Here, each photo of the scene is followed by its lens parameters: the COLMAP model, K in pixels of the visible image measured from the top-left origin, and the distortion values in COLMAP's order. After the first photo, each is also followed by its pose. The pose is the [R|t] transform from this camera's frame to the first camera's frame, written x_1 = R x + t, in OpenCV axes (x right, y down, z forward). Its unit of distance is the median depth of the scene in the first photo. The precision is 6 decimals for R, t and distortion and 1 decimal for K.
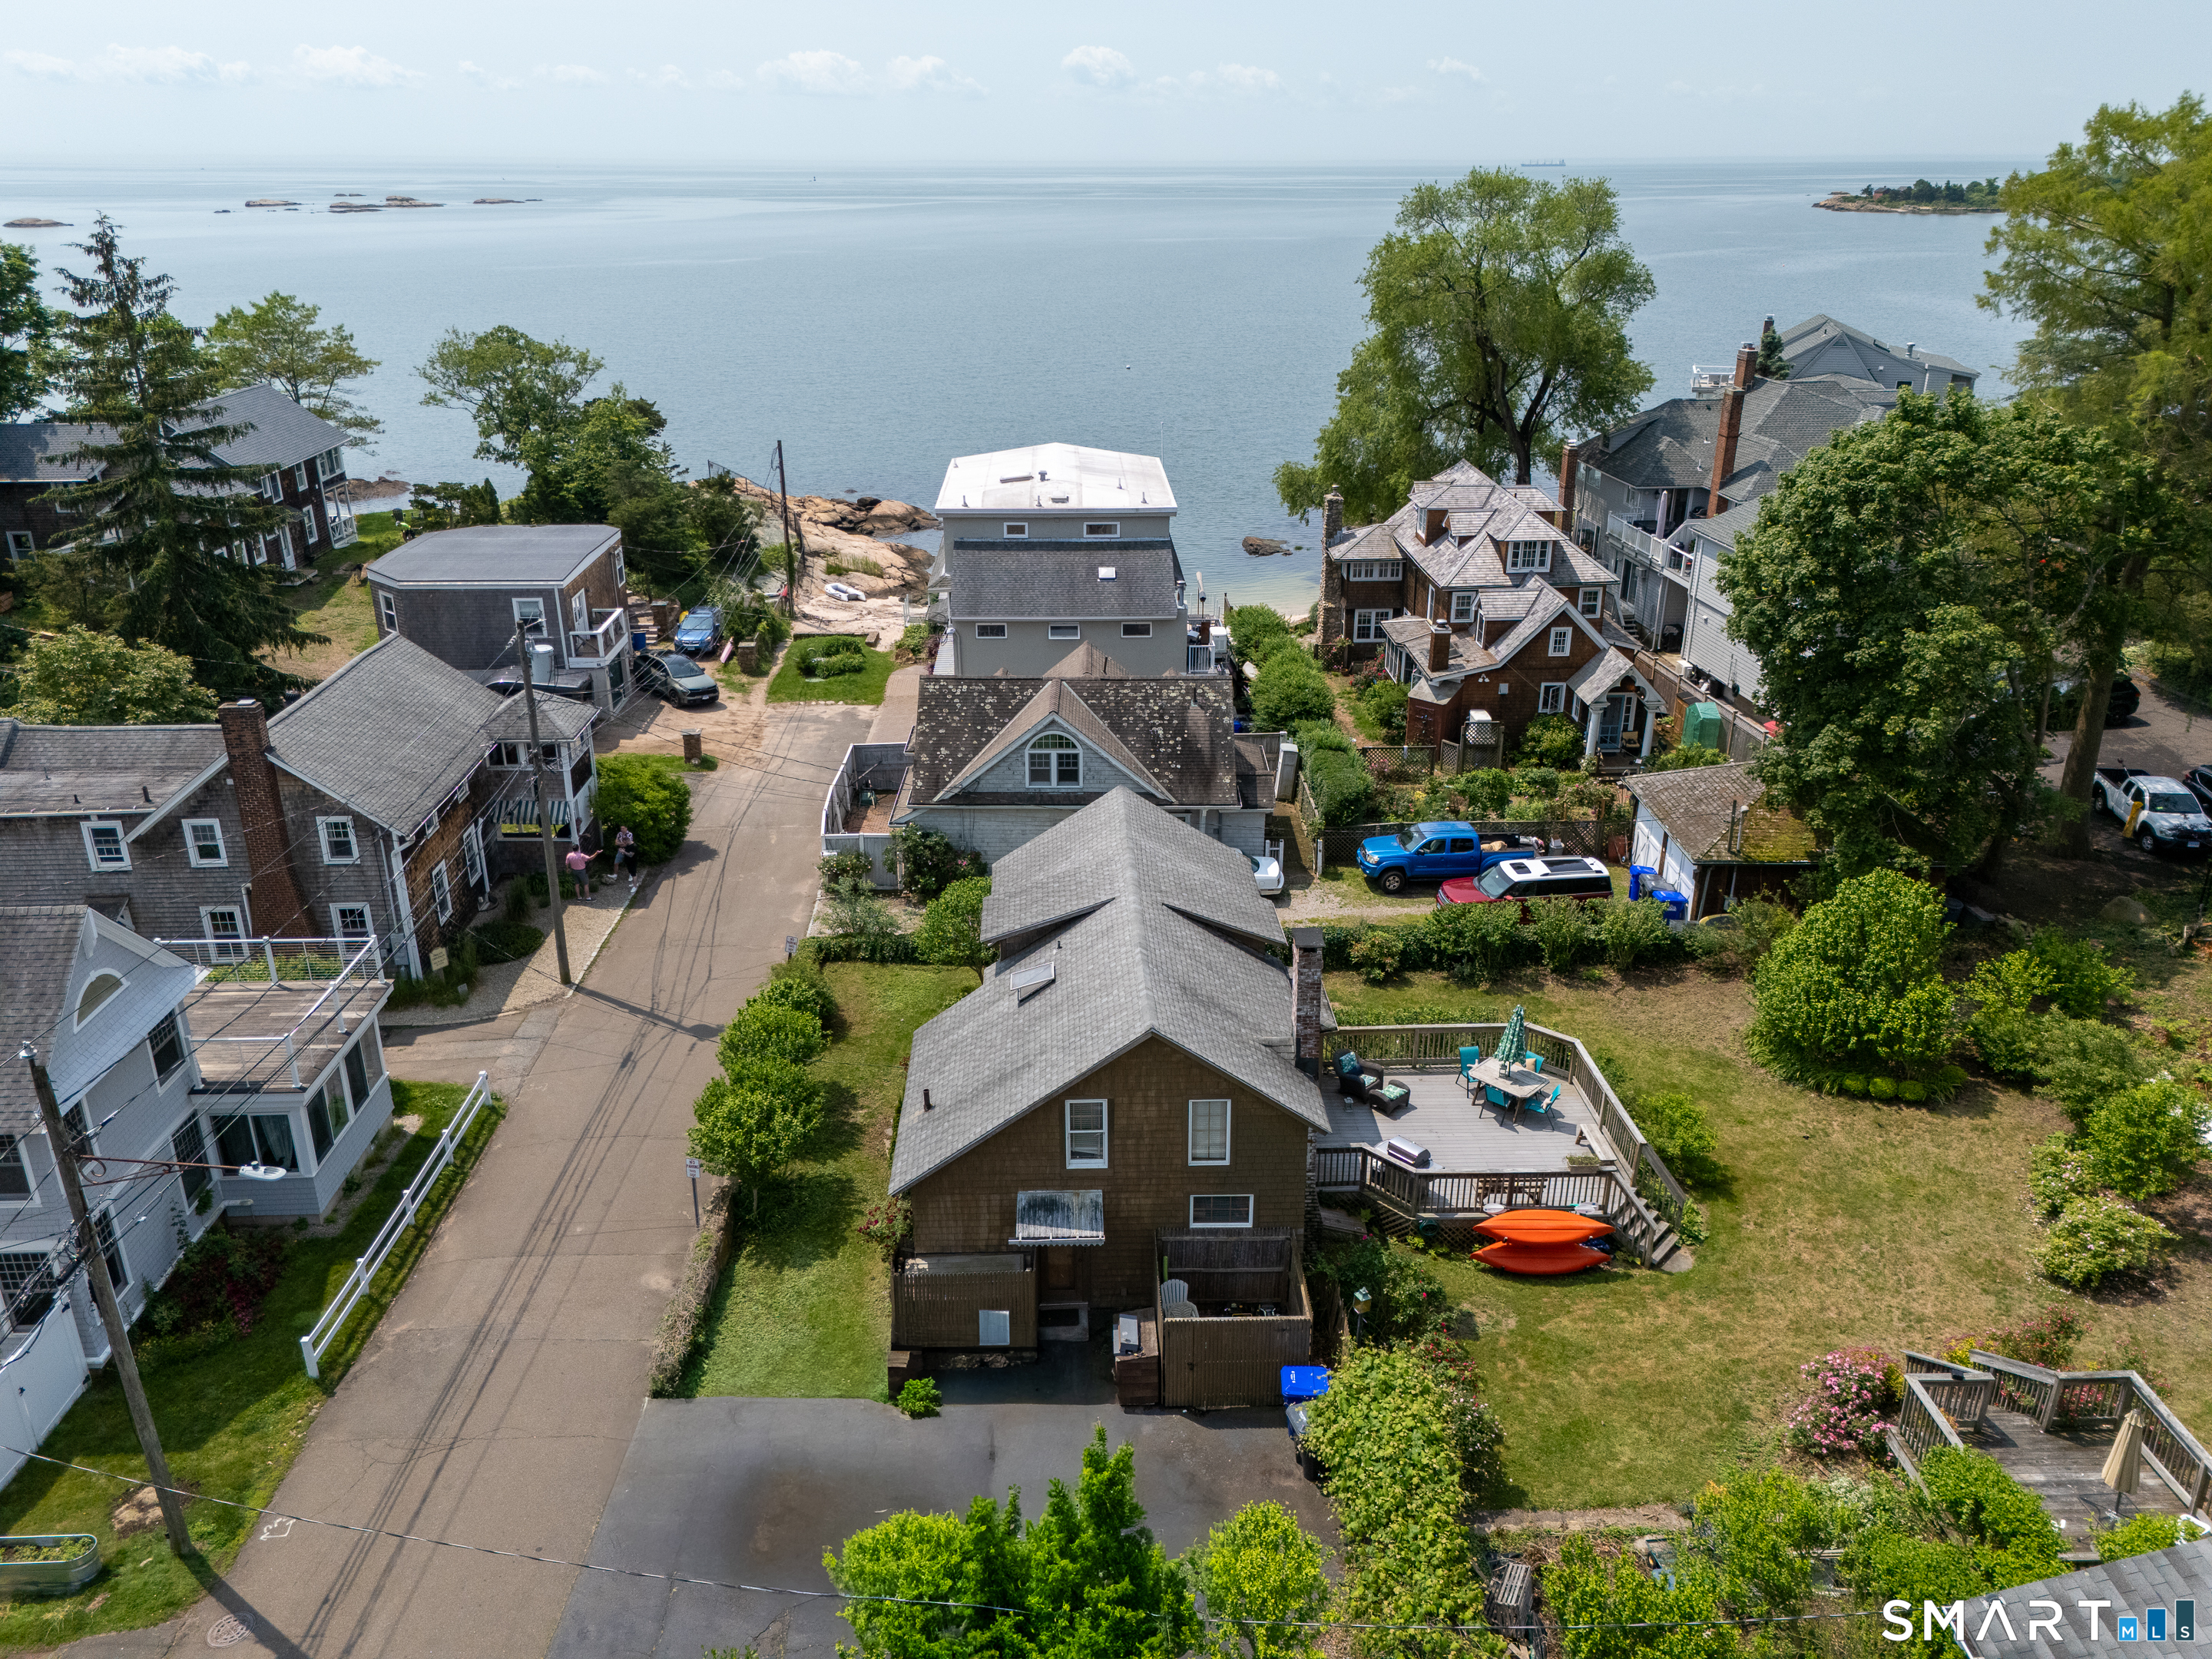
lens RADIAL K [[1632.0, 0, 1108.5], [0, 1632.0, 825.6], [0, 0, 1]] dist [0.076947, -0.045959]
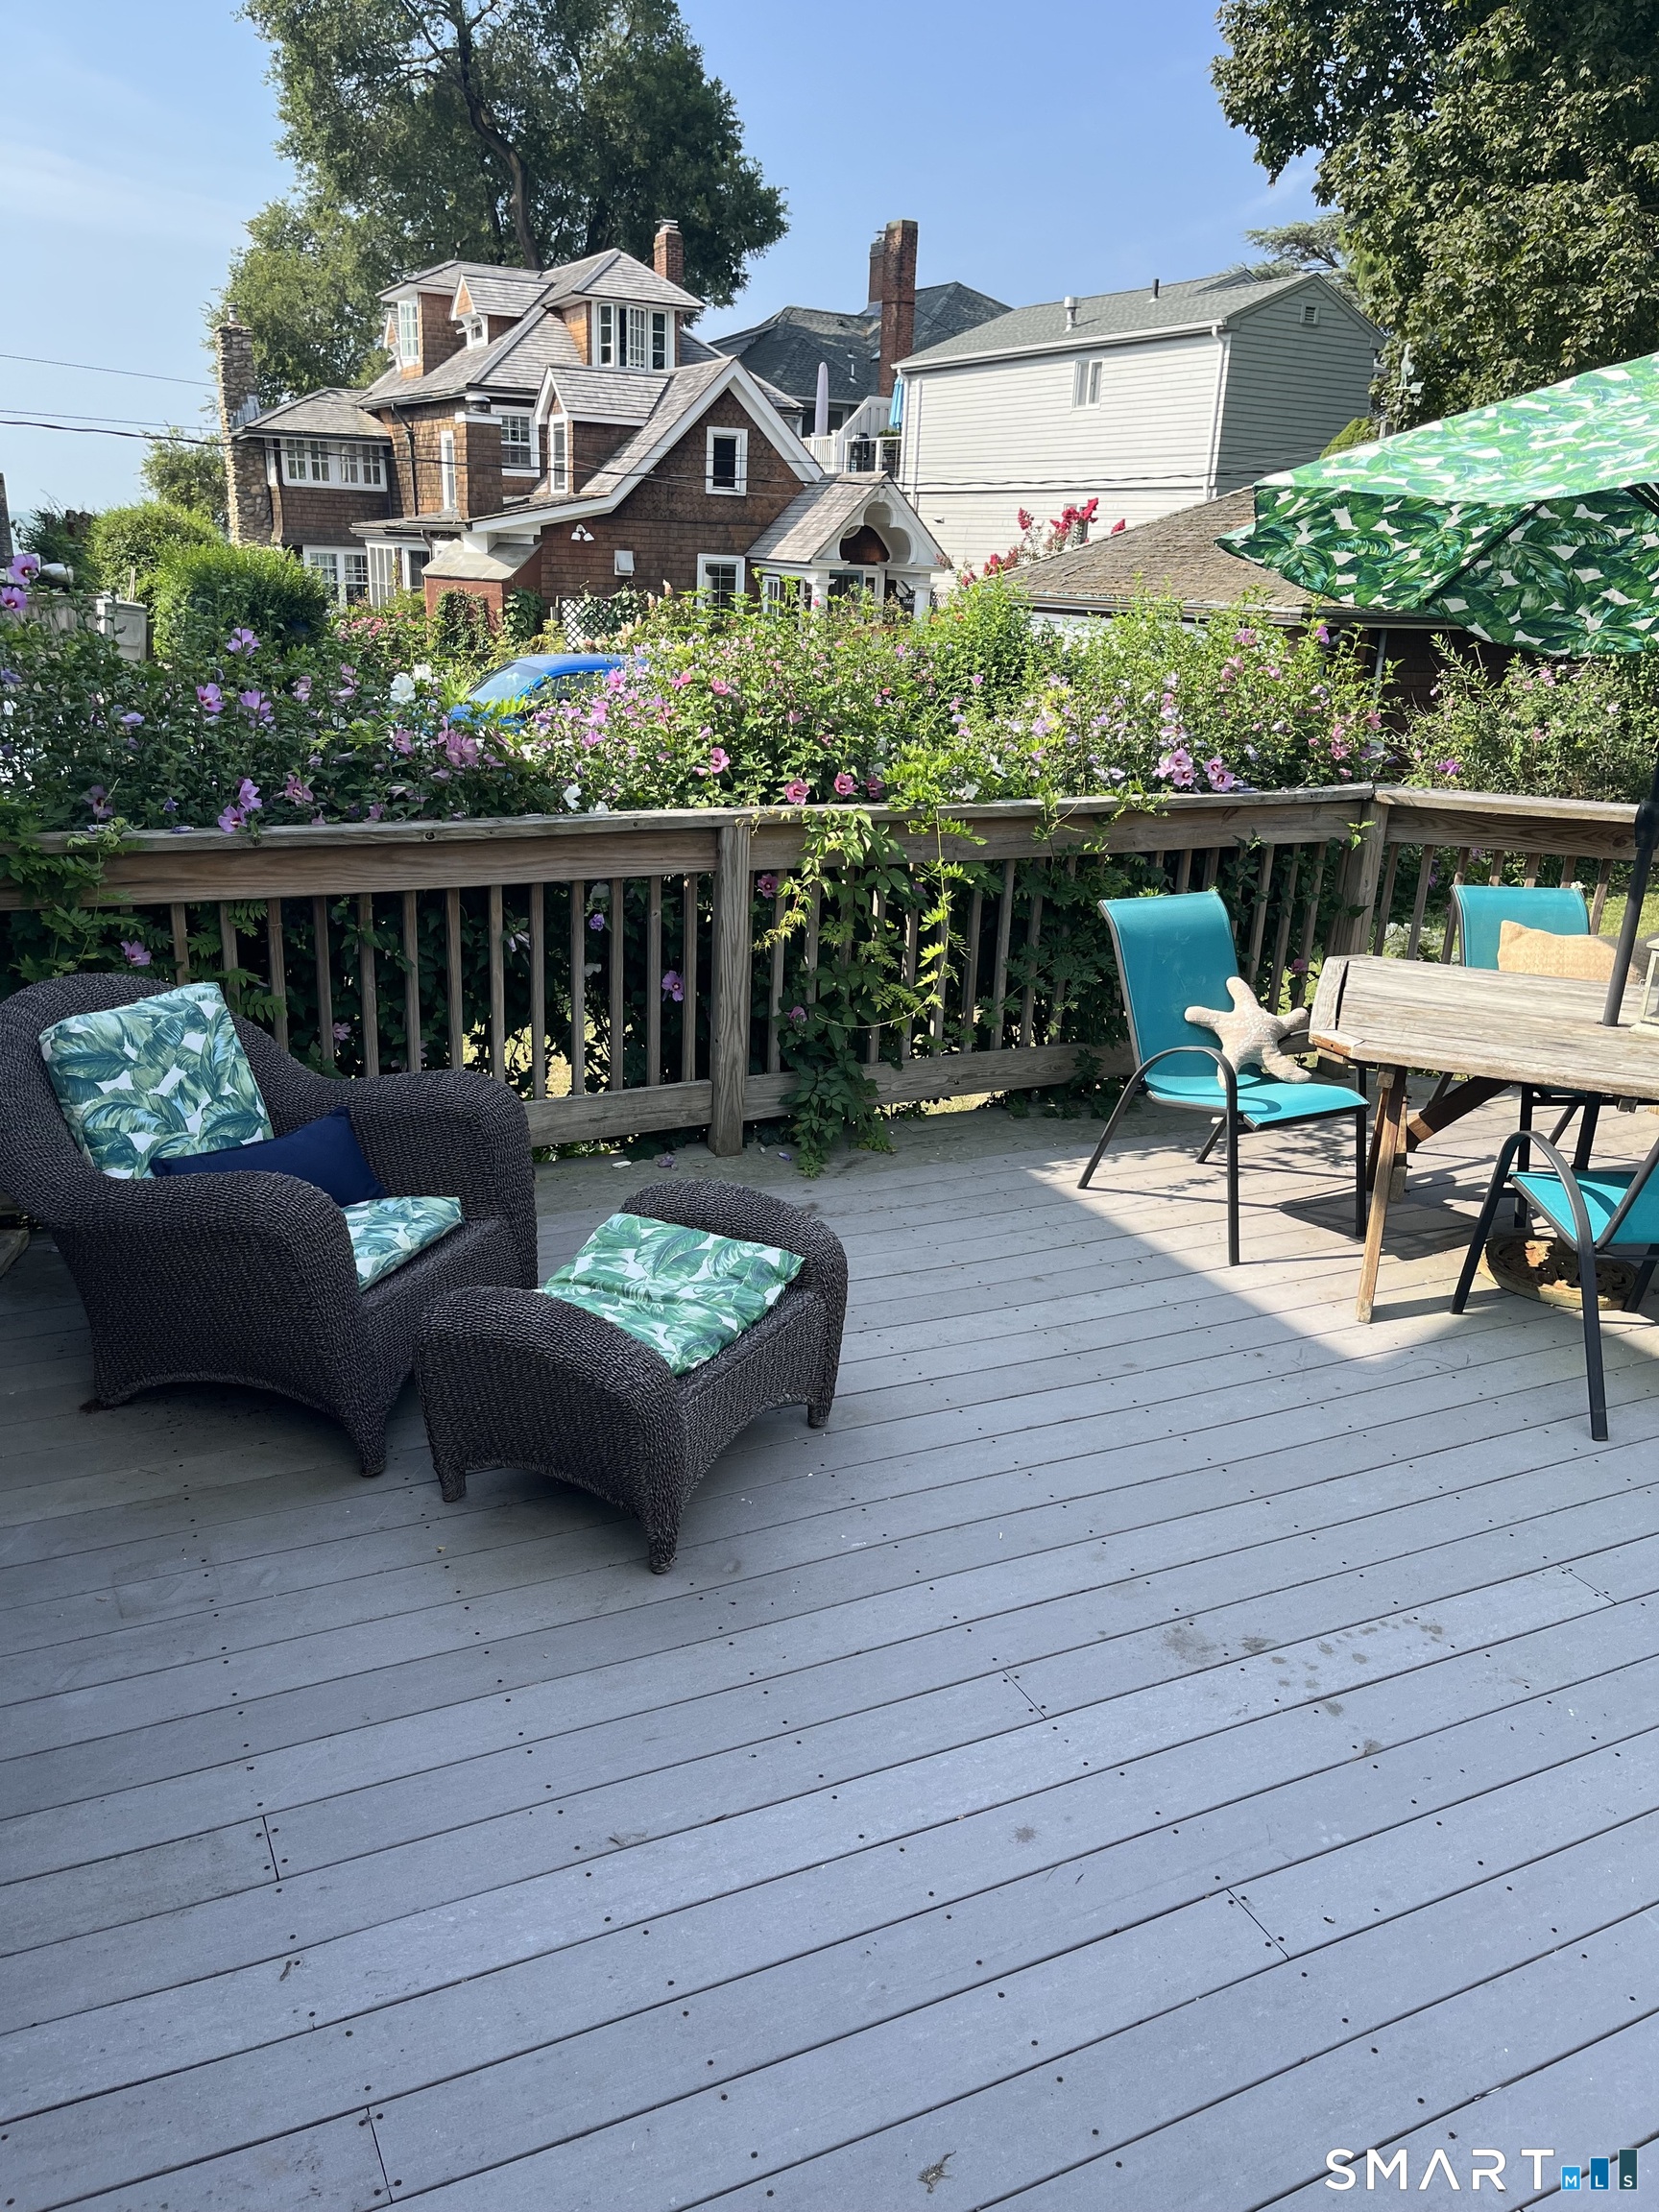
lens RADIAL K [[1691.3, 0, 830.8], [0, 1691.3, 1109.7], [0, 0, 1]] dist [0.007169, 0.001481]
pose [[0.912700, -0.103014, 0.395432, 0.087454], [0.123552, 0.991977, -0.026751, 0.093190], [-0.389504, 0.073272, 0.918106, 0.546273]]
